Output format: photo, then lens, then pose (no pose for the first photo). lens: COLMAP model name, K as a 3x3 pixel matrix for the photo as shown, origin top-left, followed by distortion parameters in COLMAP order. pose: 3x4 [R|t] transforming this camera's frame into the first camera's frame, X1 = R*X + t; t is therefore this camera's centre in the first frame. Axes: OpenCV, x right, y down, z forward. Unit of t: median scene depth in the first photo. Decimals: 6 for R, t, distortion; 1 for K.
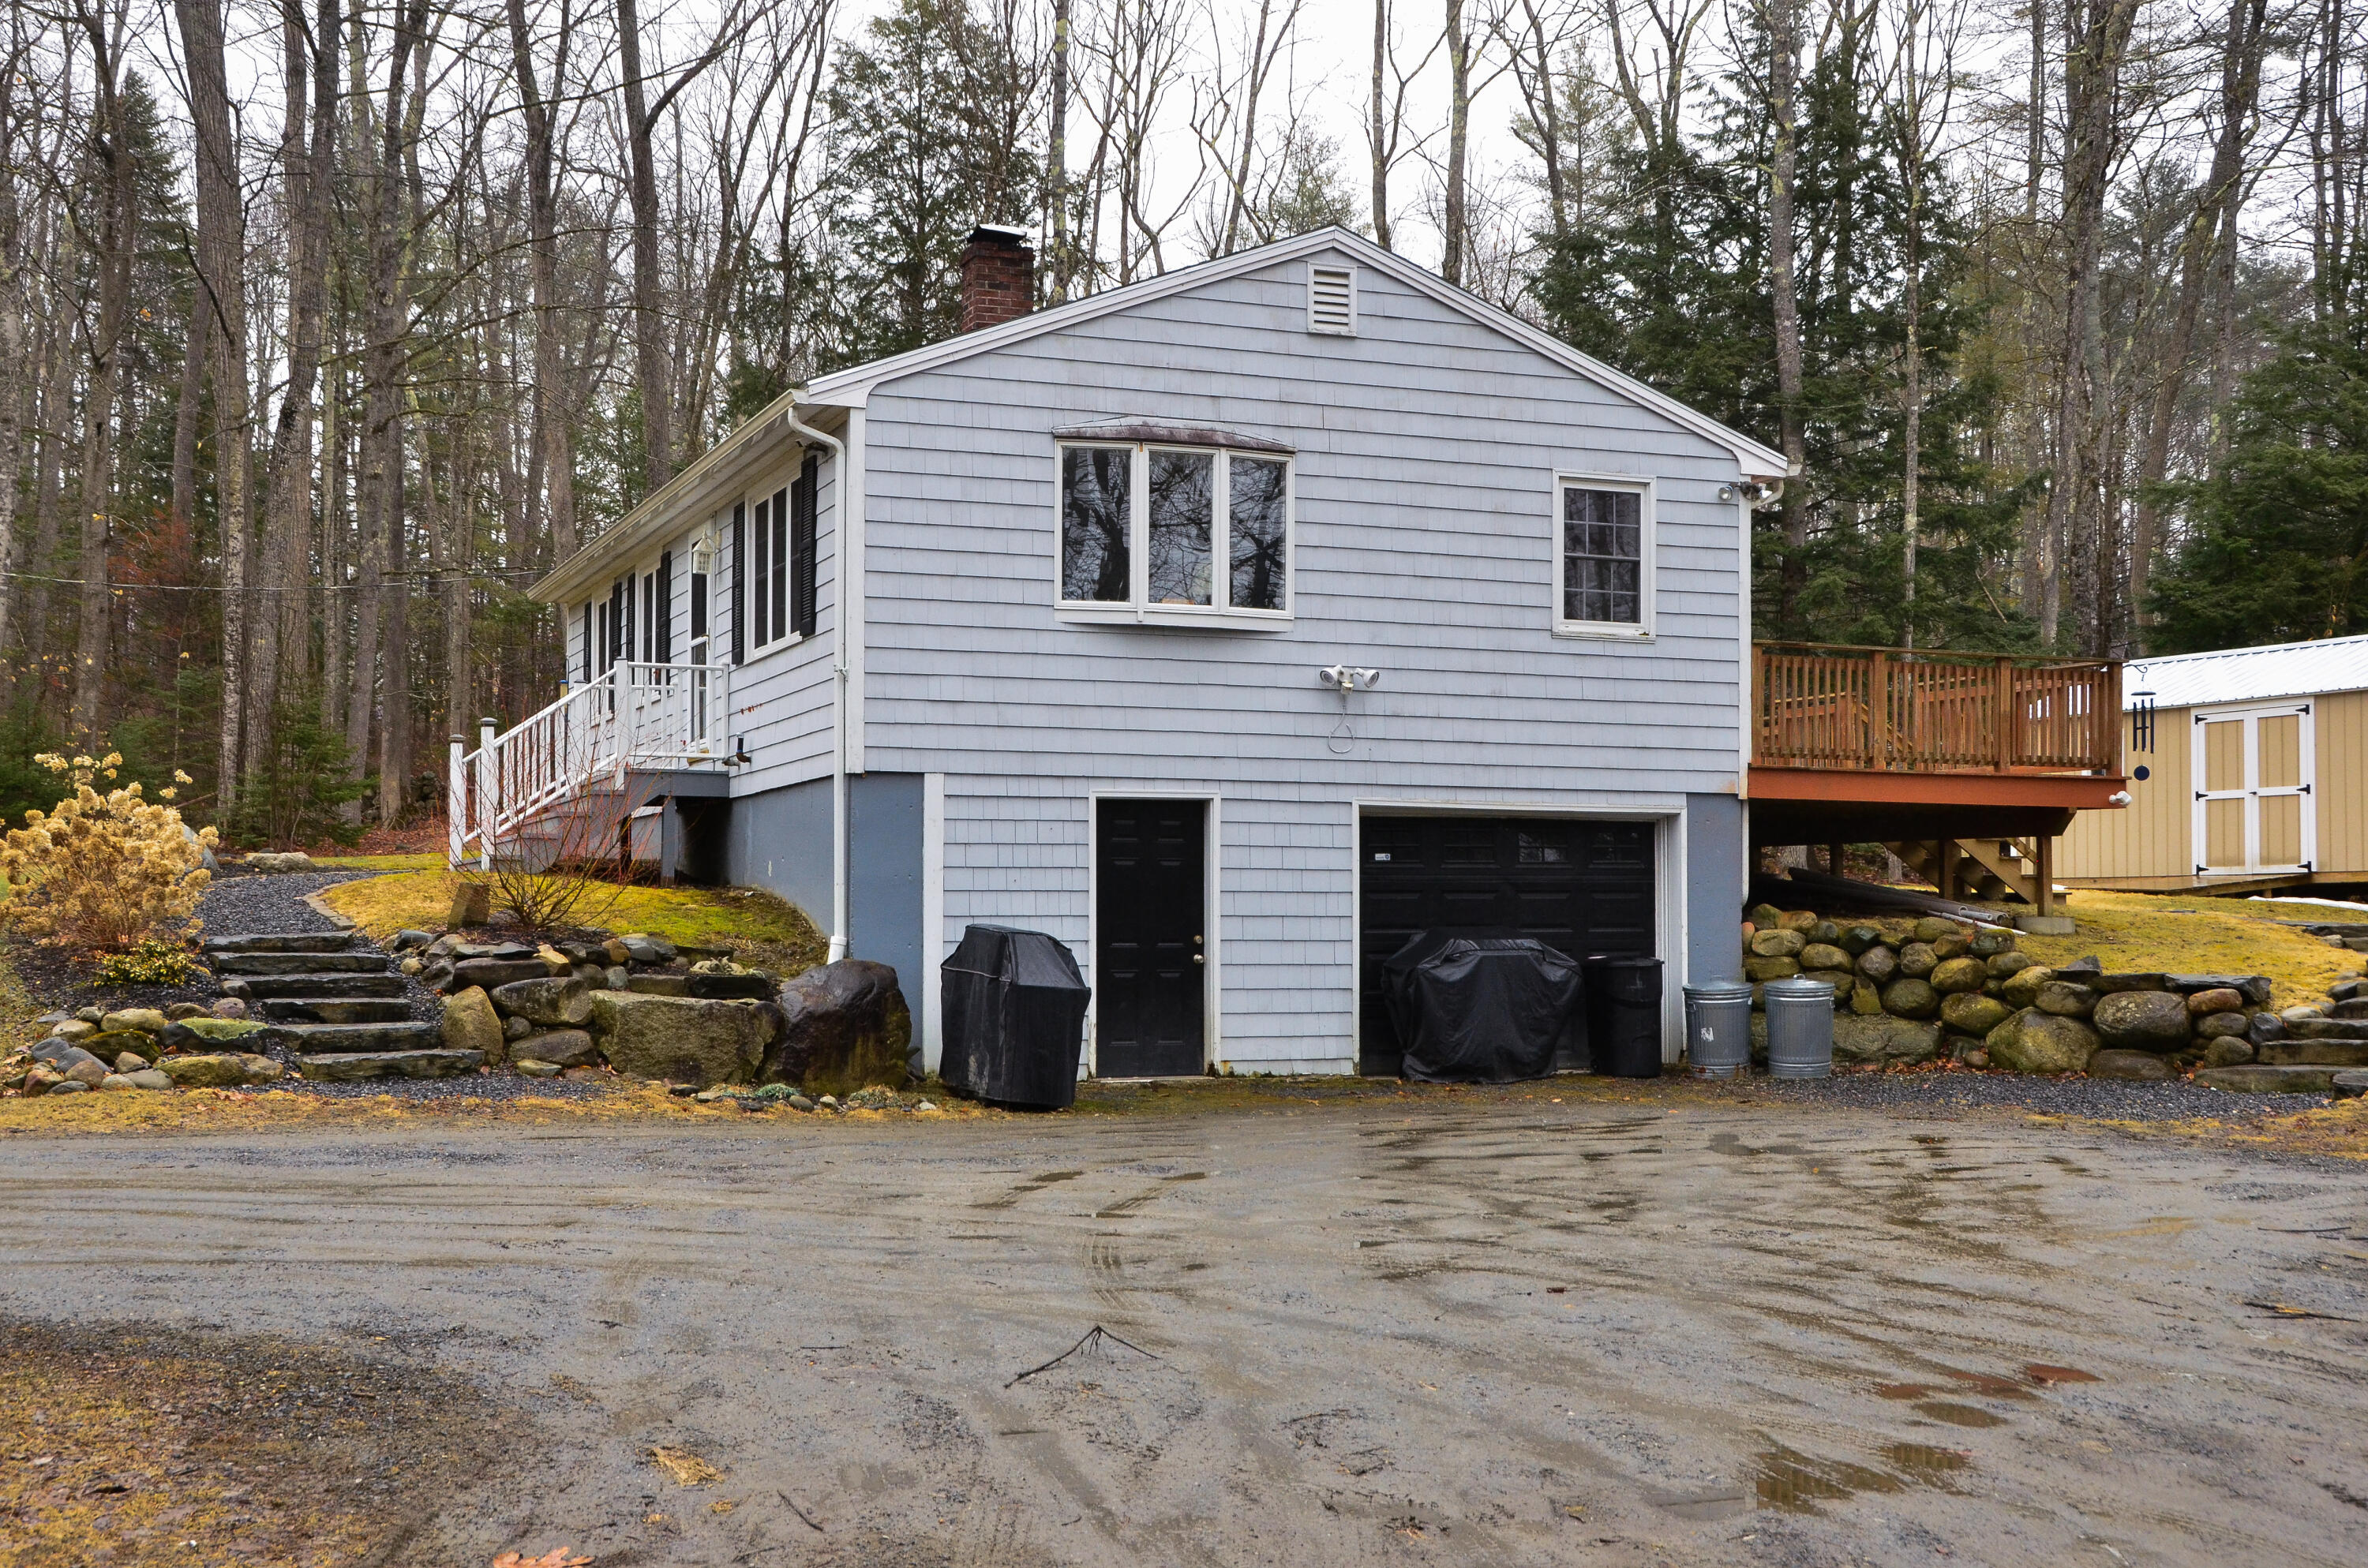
lens RADIAL K [[2740.6, 0, 1182.8], [0, 2740.6, 787.0], [0, 0, 1]] dist [0.019487, 0.000000]
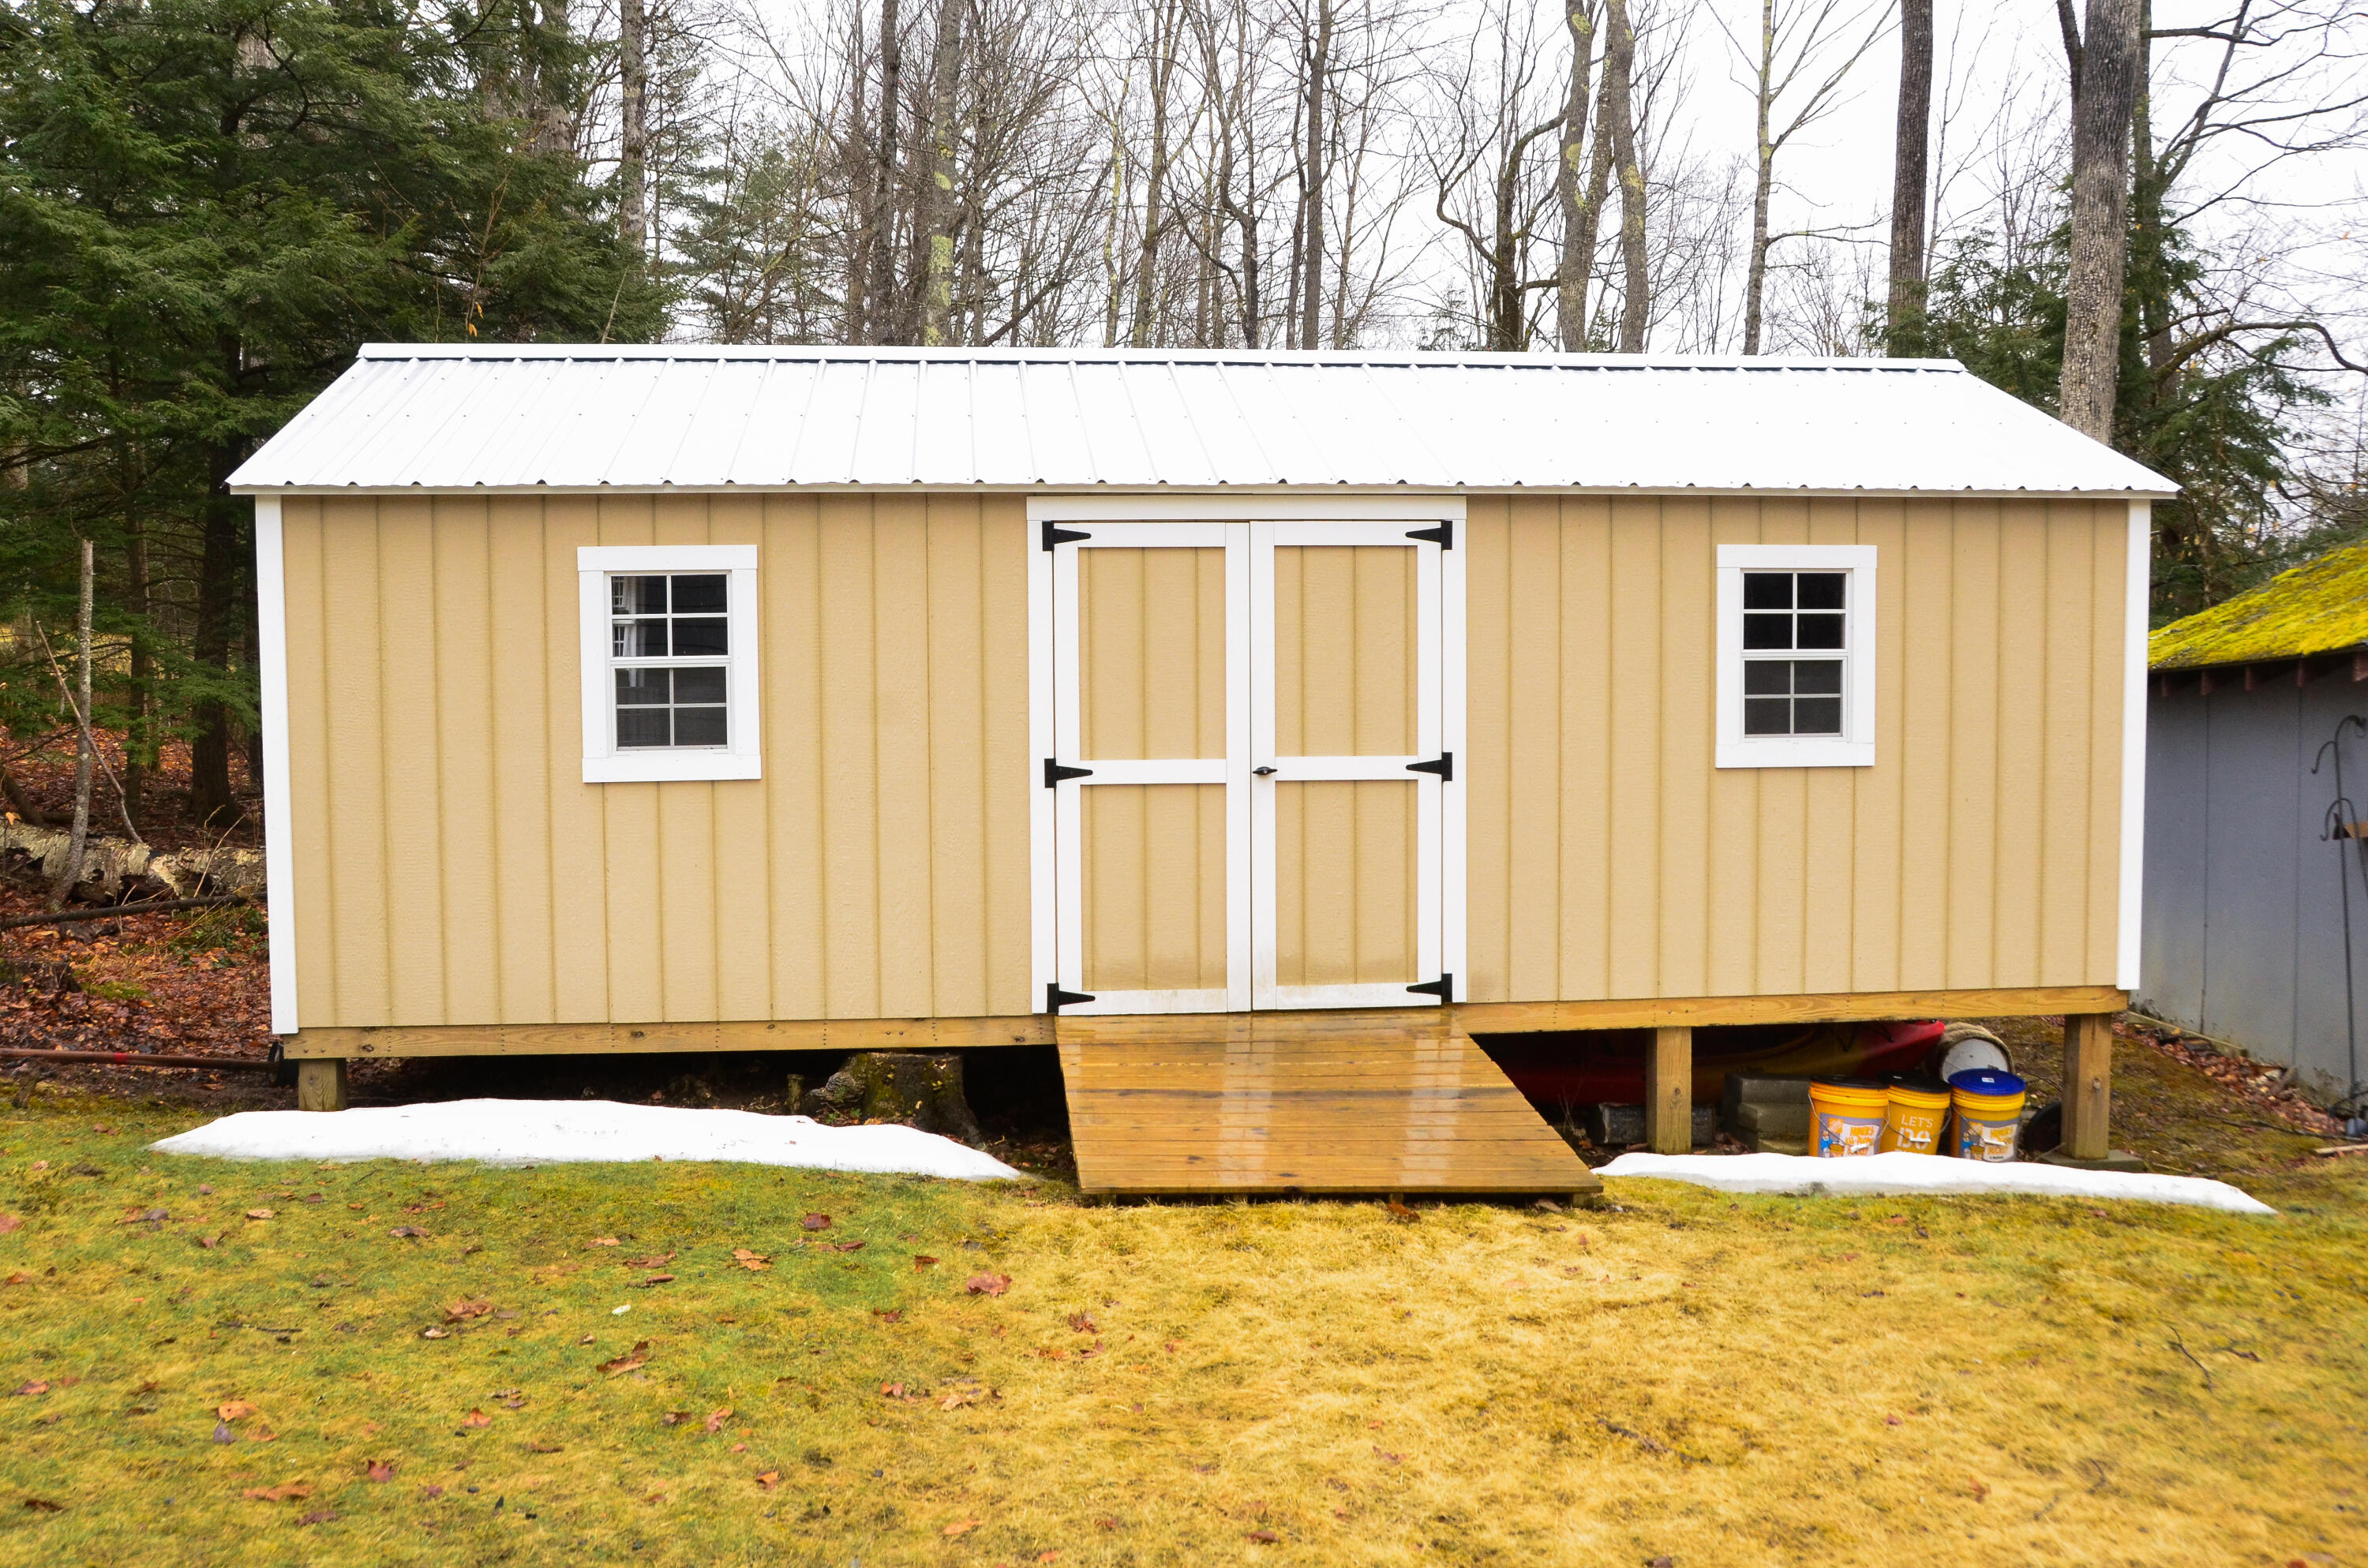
lens RADIAL K [[2071.3, 0, 1183.8], [0, 2071.3, 787.0], [0, 0, 1]] dist [-0.009385, -0.001873]
pose [[0.365221, -0.049995, 0.929577, 0.156388], [-0.046255, 0.996349, 0.071759, -0.014015], [-0.929771, -0.069205, 0.361575, 0.949465]]
